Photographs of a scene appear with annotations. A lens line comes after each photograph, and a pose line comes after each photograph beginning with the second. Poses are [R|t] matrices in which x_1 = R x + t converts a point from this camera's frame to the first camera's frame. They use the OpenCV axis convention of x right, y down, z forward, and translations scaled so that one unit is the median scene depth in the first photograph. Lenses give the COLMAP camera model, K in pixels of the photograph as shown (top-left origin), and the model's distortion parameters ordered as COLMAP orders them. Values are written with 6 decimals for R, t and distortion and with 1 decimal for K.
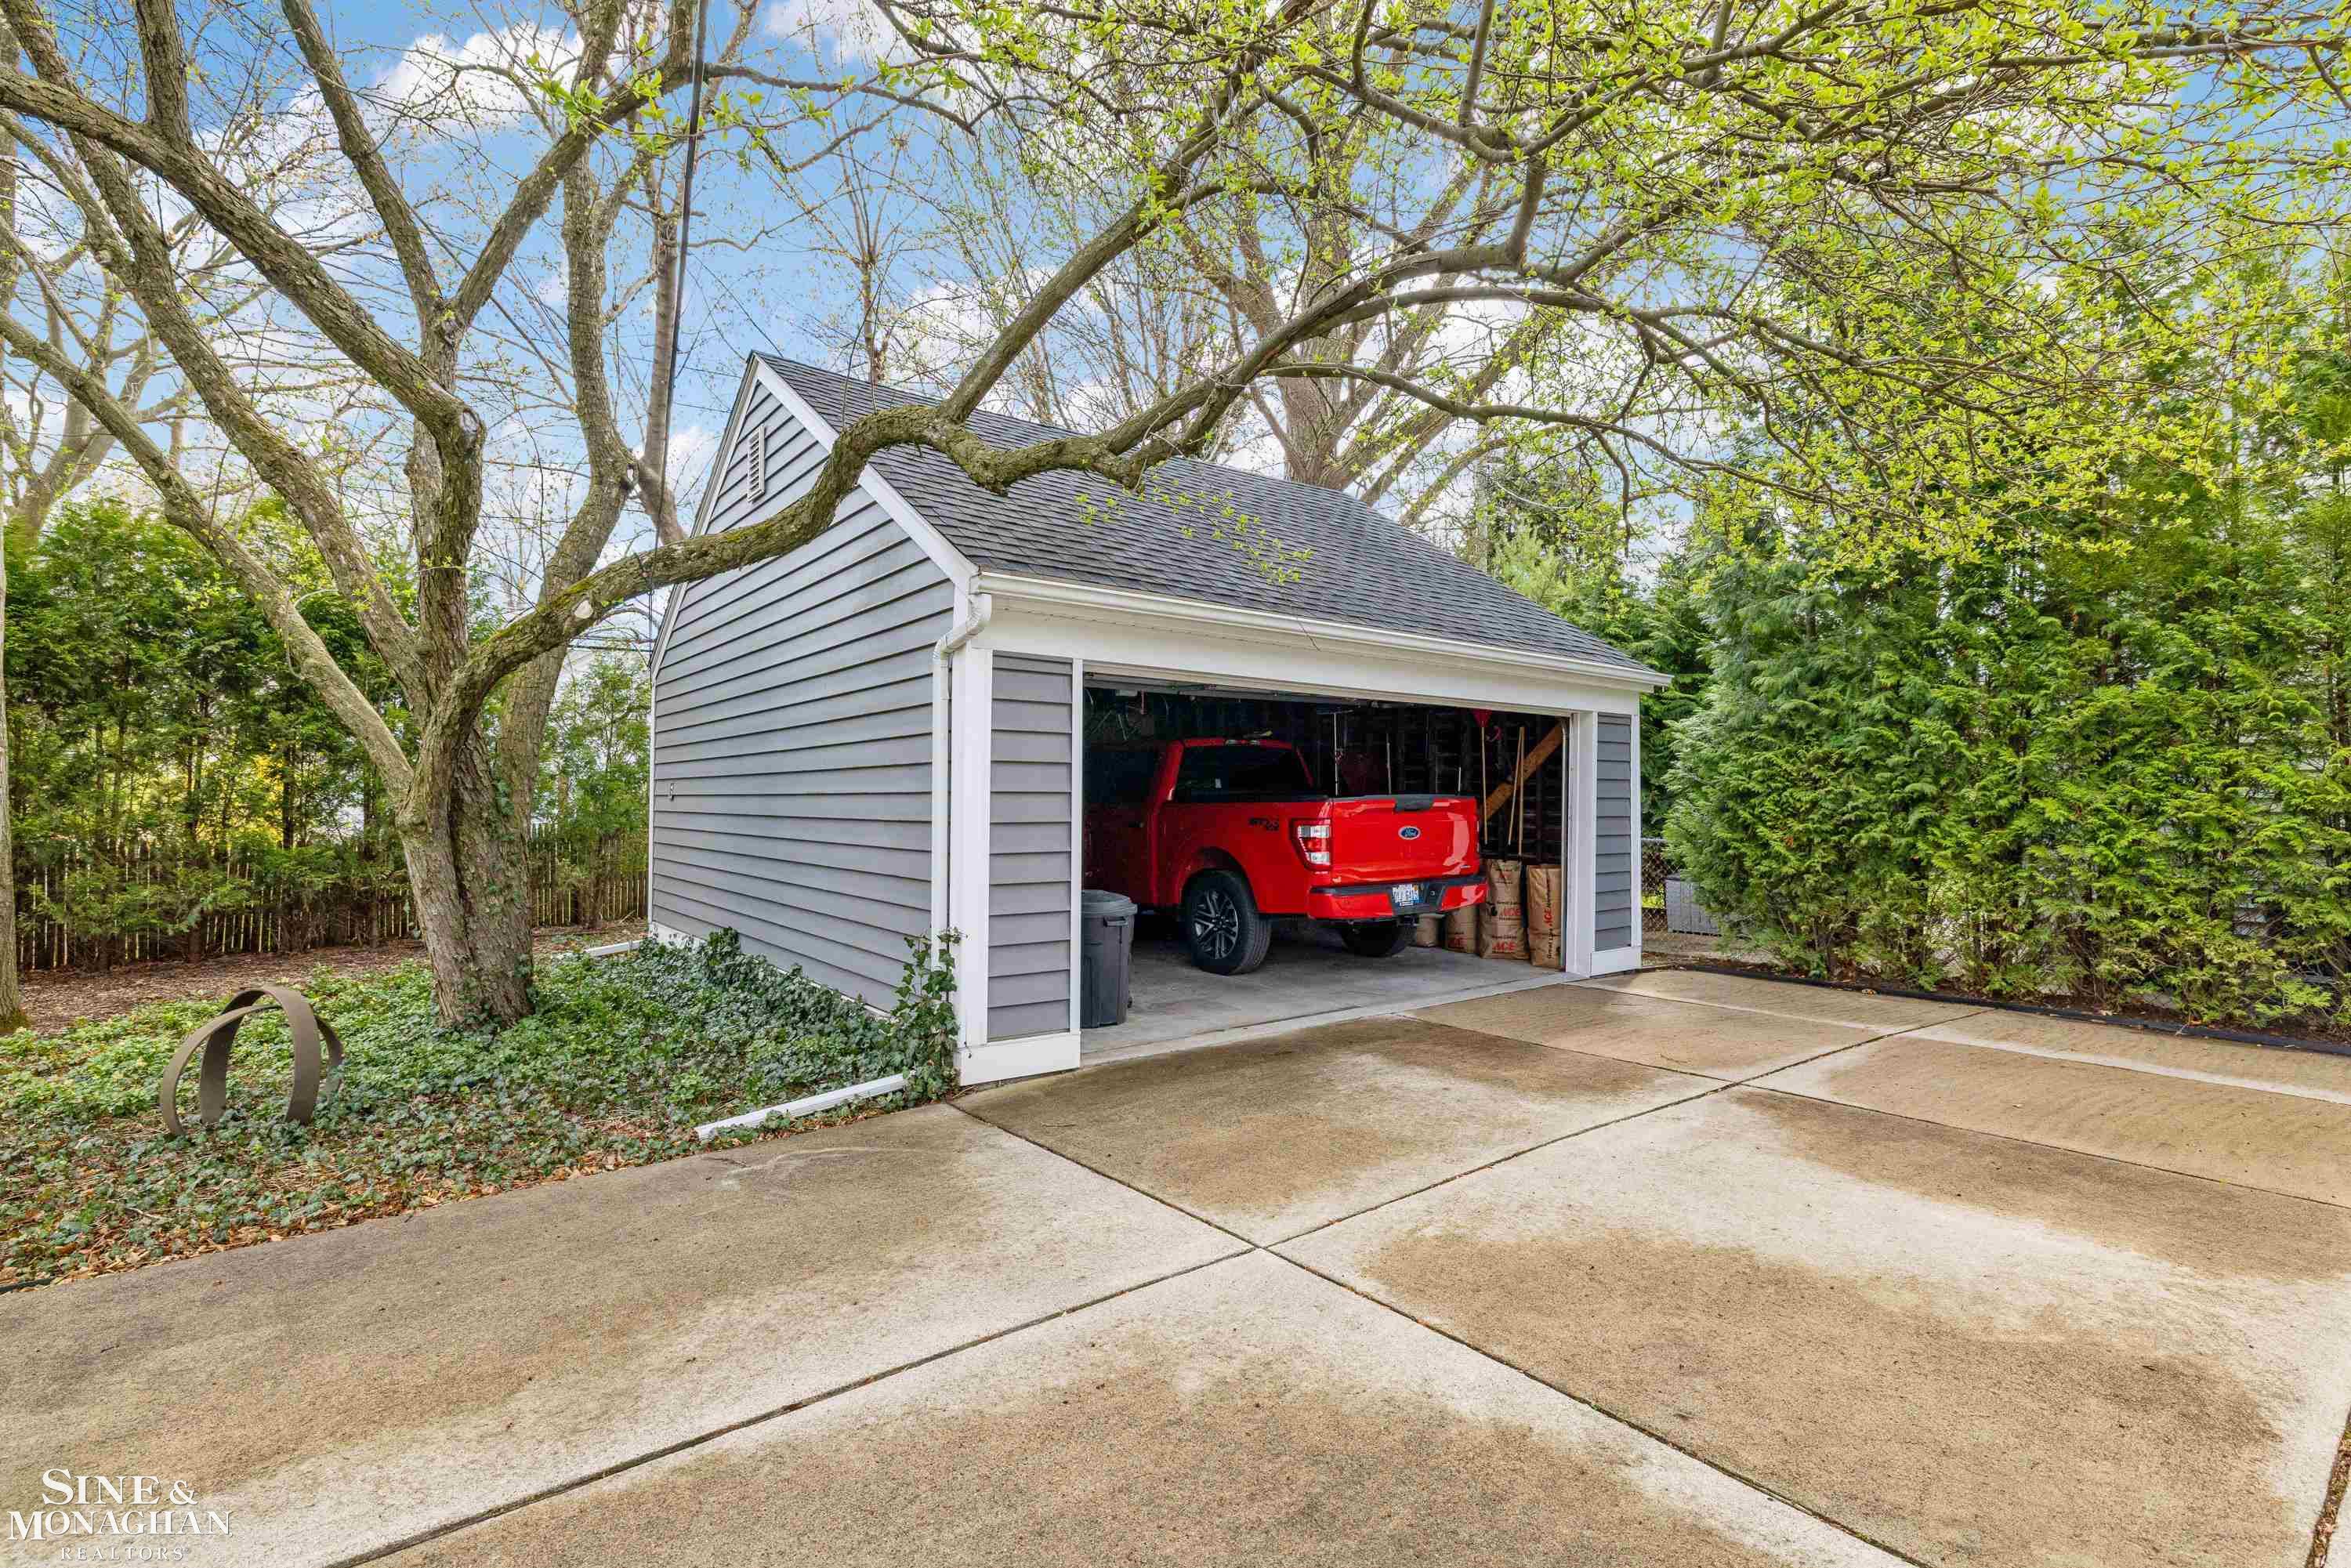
lens RADIAL K [[1047.1, 0, 1124.9], [0, 1047.1, 789.6], [0, 0, 1]] dist [-0.001207, -0.000165]
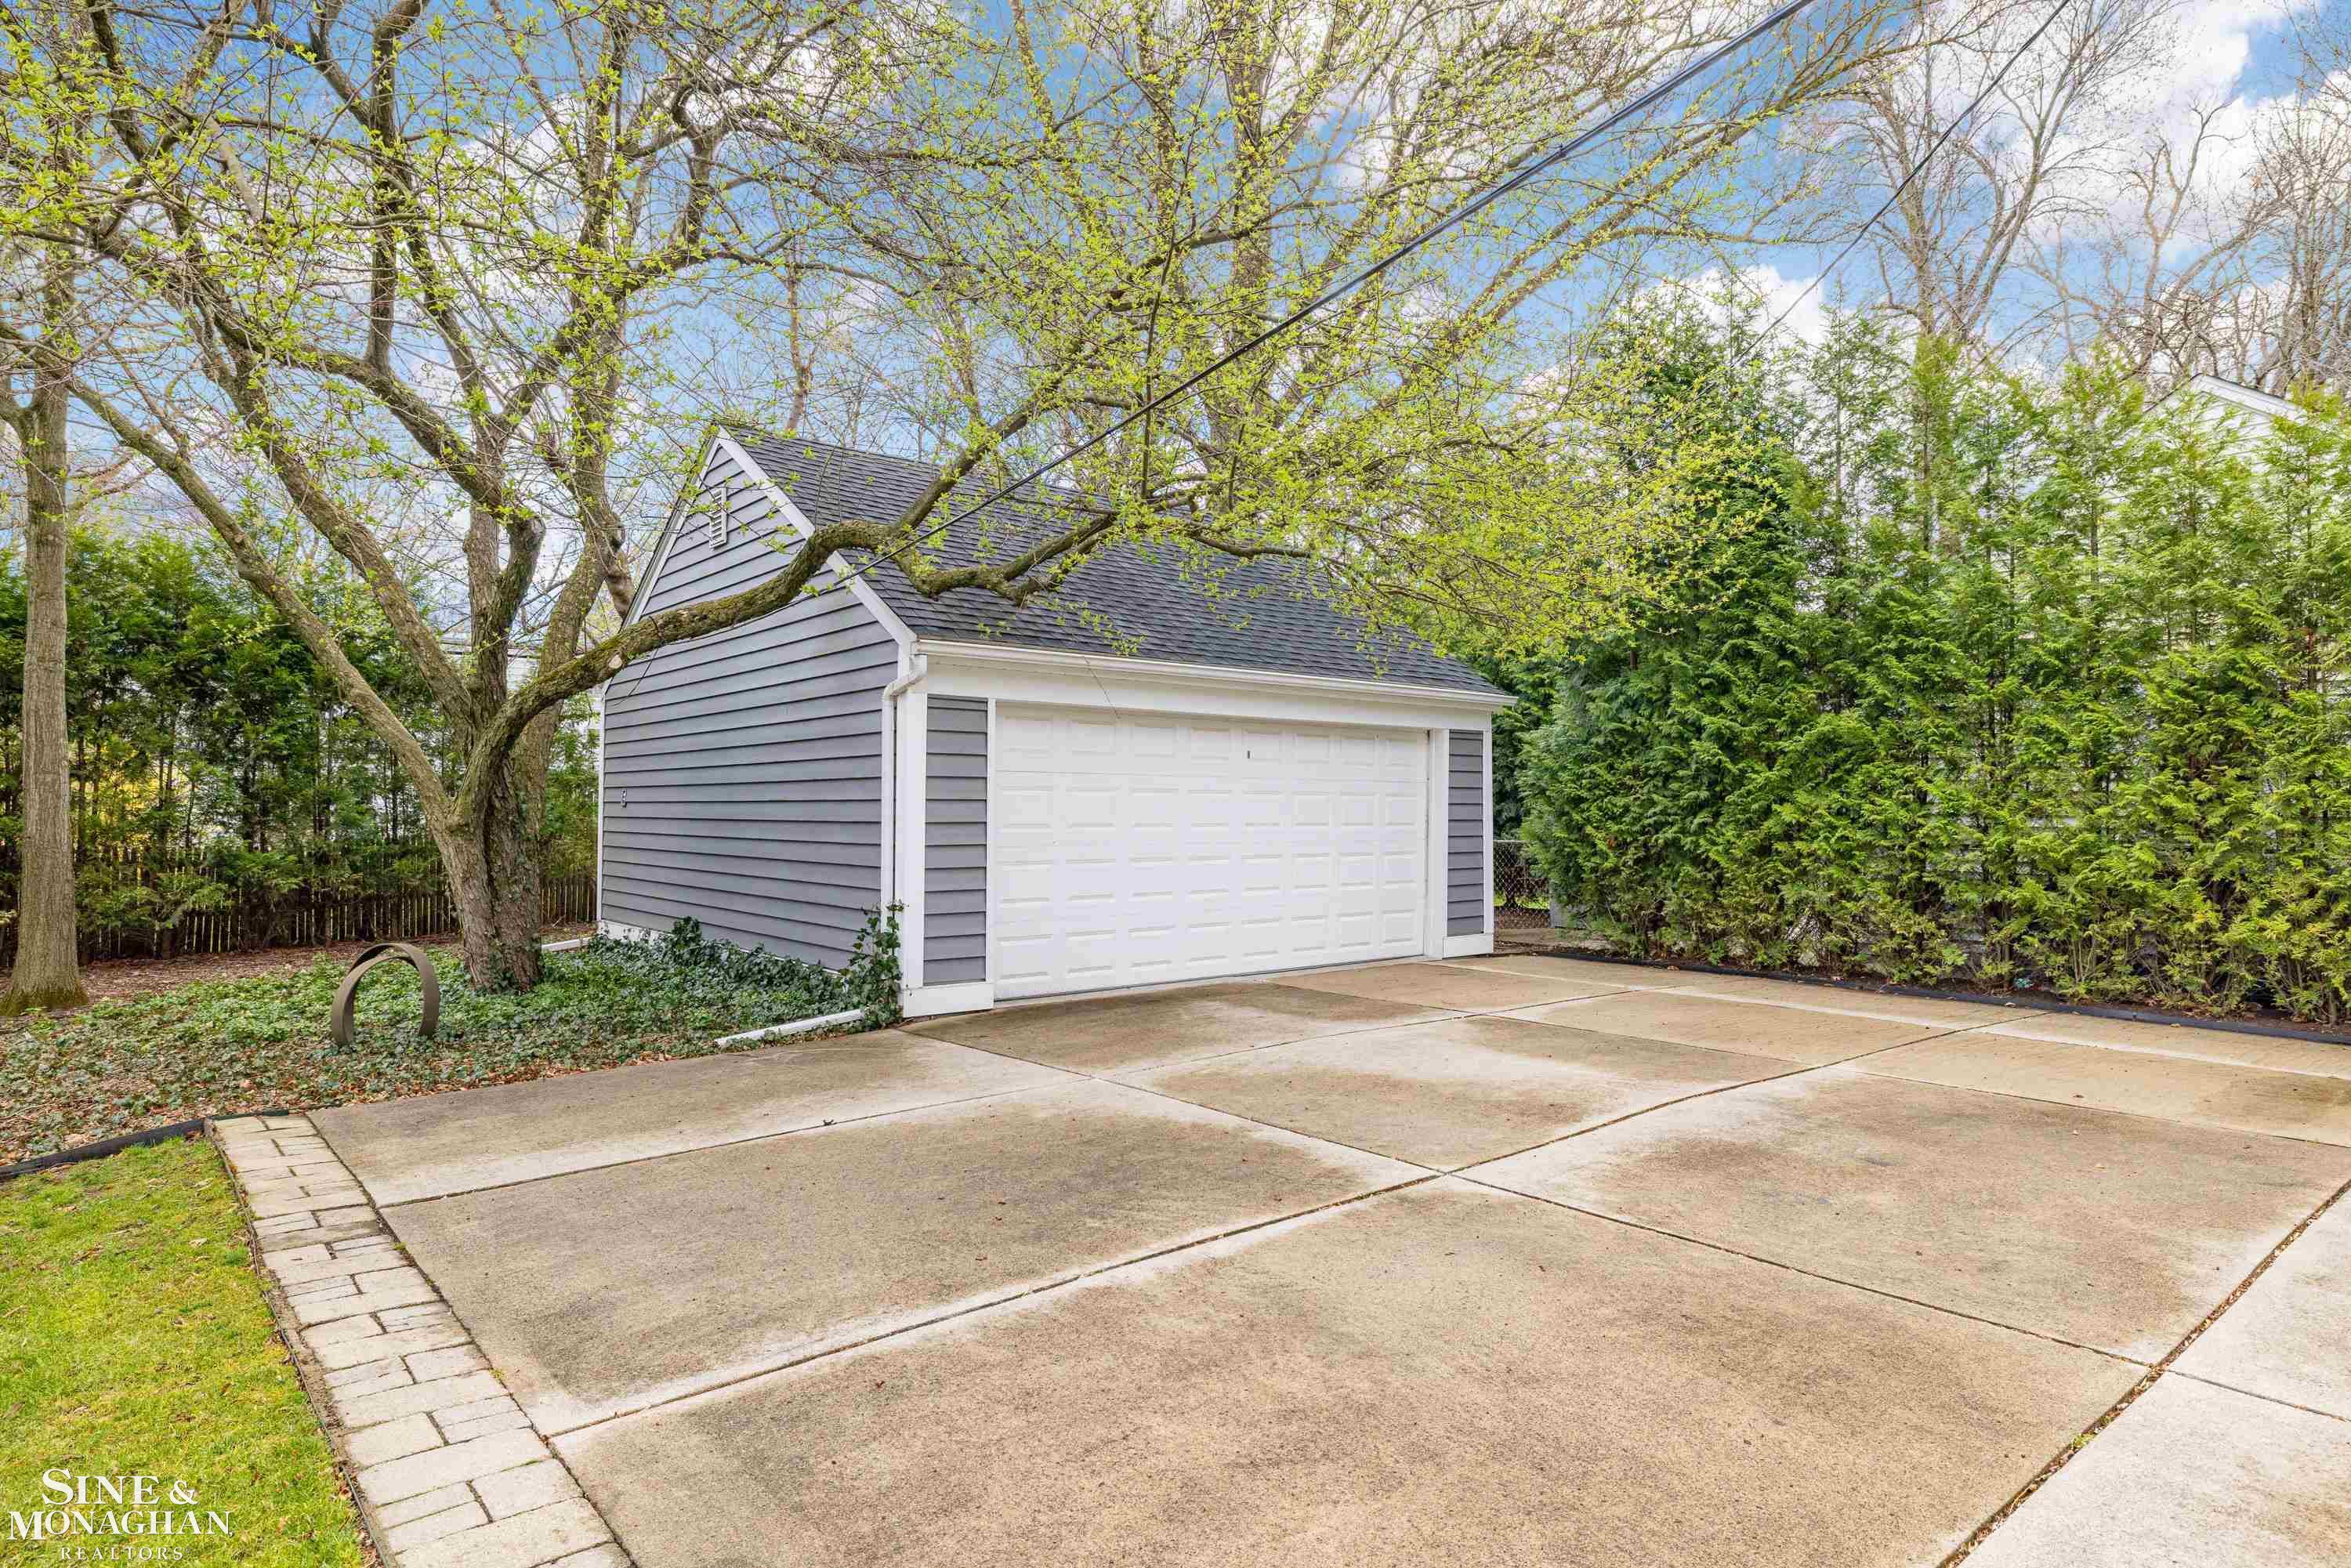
lens RADIAL K [[1310.5, 0, 1144.5], [0, 1310.5, 799.0], [0, 0, 1]] dist [0.003184, 0.000682]
pose [[0.998654, -0.000529, 0.051872, 0.052874], [0.000330, 0.999993, 0.003853, -0.003793], [-0.051874, -0.003831, 0.998646, -0.565478]]
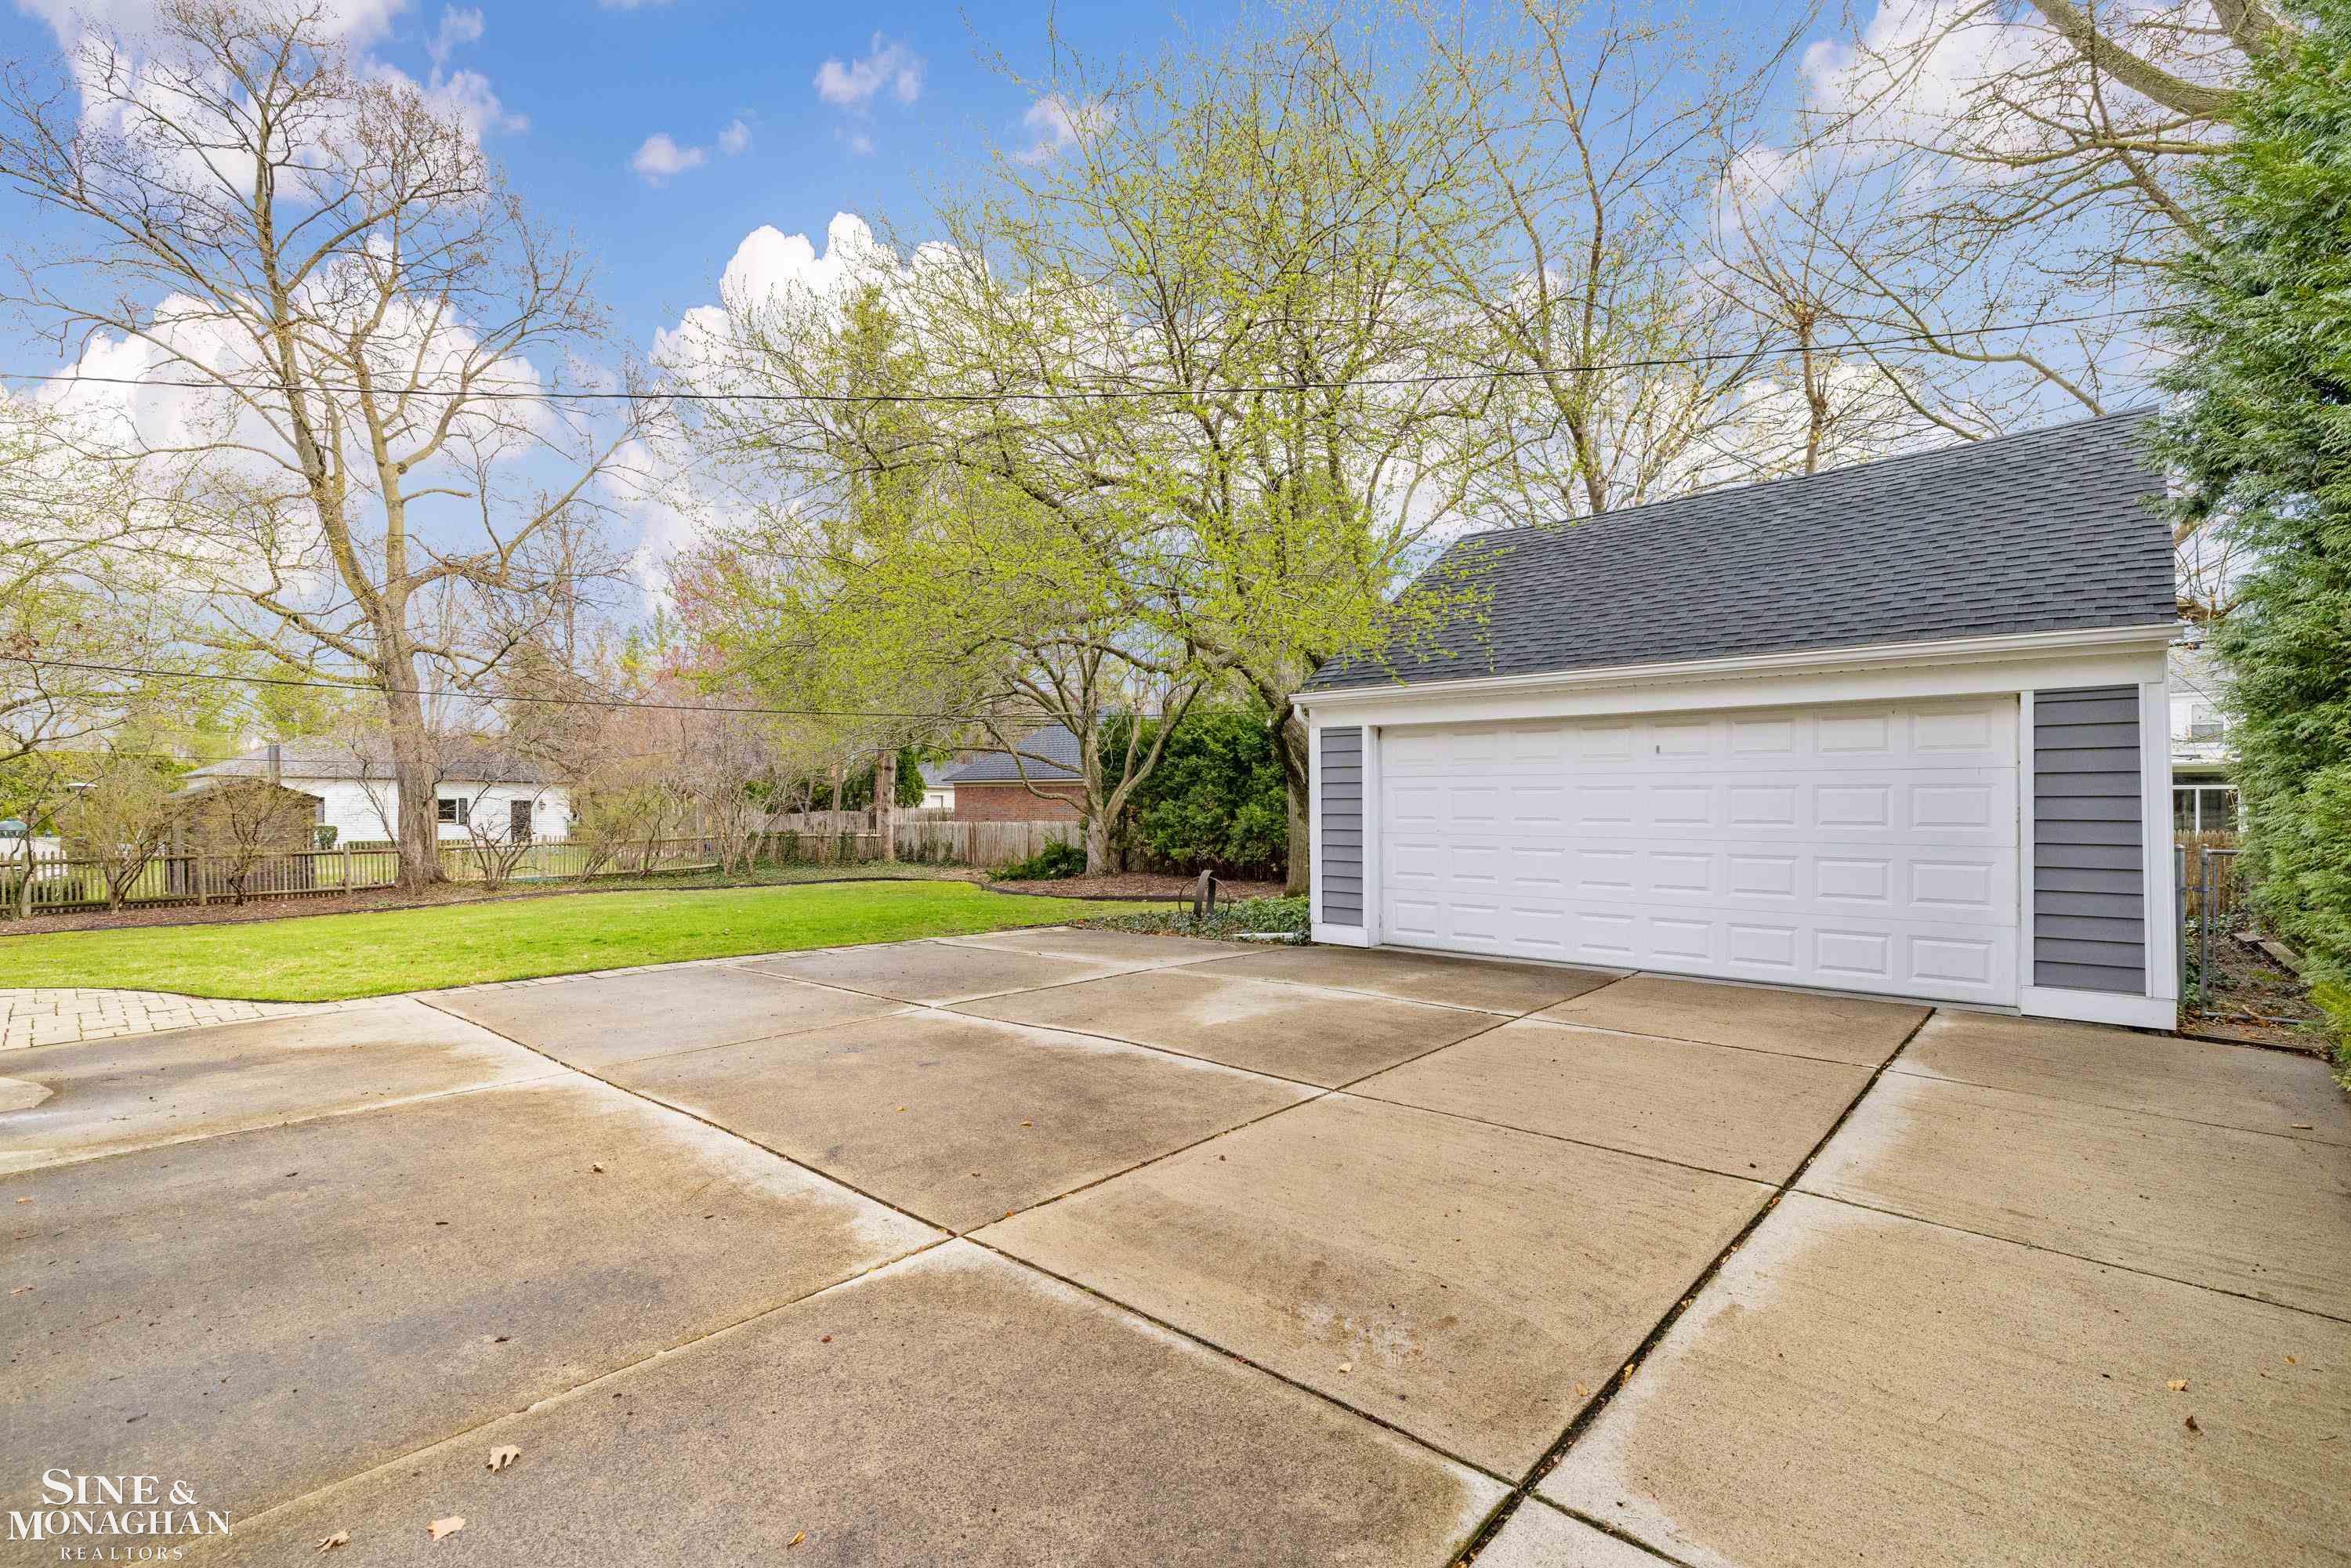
lens RADIAL K [[1046.1, 0, 1175.5], [0, 1046.1, 784.0], [0, 0, 1]] dist [-0.000157, 0.000198]
pose [[0.225934, -0.023159, -0.973867, 1.442187], [0.010377, 0.999718, -0.021367, 0.012078], [0.974087, -0.005278, 0.226111, 0.222443]]
